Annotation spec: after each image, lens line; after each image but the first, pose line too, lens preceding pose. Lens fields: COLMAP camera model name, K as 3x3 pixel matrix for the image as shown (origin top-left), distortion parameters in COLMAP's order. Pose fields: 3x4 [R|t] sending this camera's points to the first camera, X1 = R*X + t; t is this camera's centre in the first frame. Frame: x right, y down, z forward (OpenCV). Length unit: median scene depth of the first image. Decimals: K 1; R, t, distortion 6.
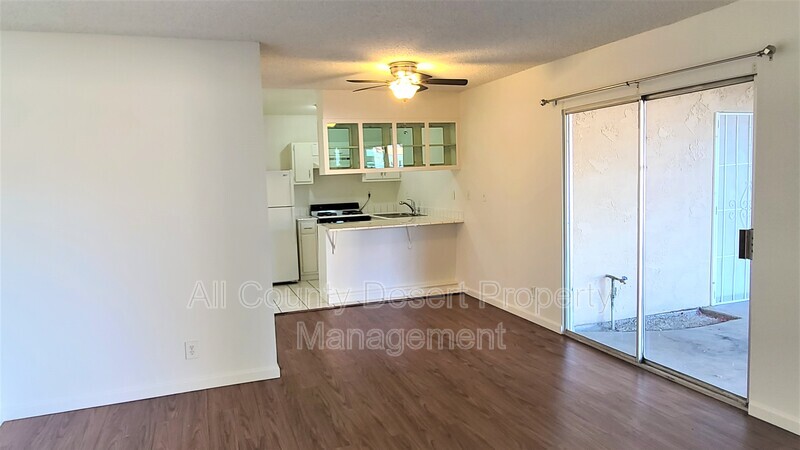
lens RADIAL K [[537.8, 0, 400.0], [0, 537.8, 225.0], [0, 0, 1]] dist [-0.000027, -0.000287]
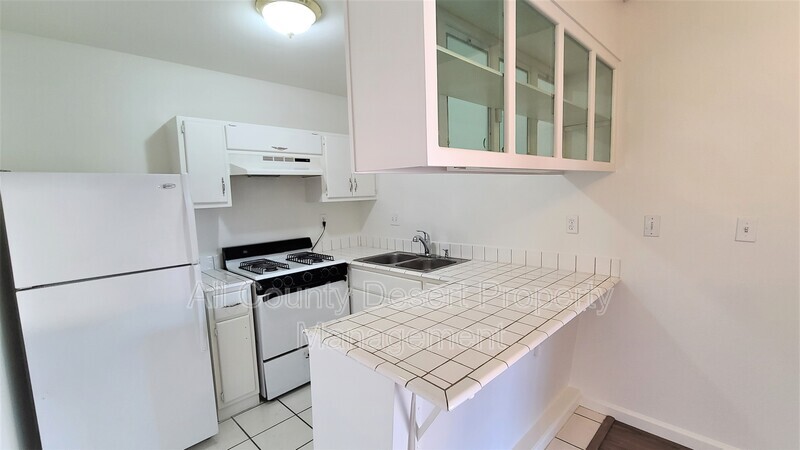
lens RADIAL K [[345.1, 0, 403.0], [0, 345.1, 230.6], [0, 0, 1]] dist [0.000597, 0.000013]
pose [[0.903043, -0.043766, 0.427315, -0.155156], [0.043708, 0.998995, 0.009950, -0.051083], [-0.427321, 0.009692, 0.904048, 0.647066]]
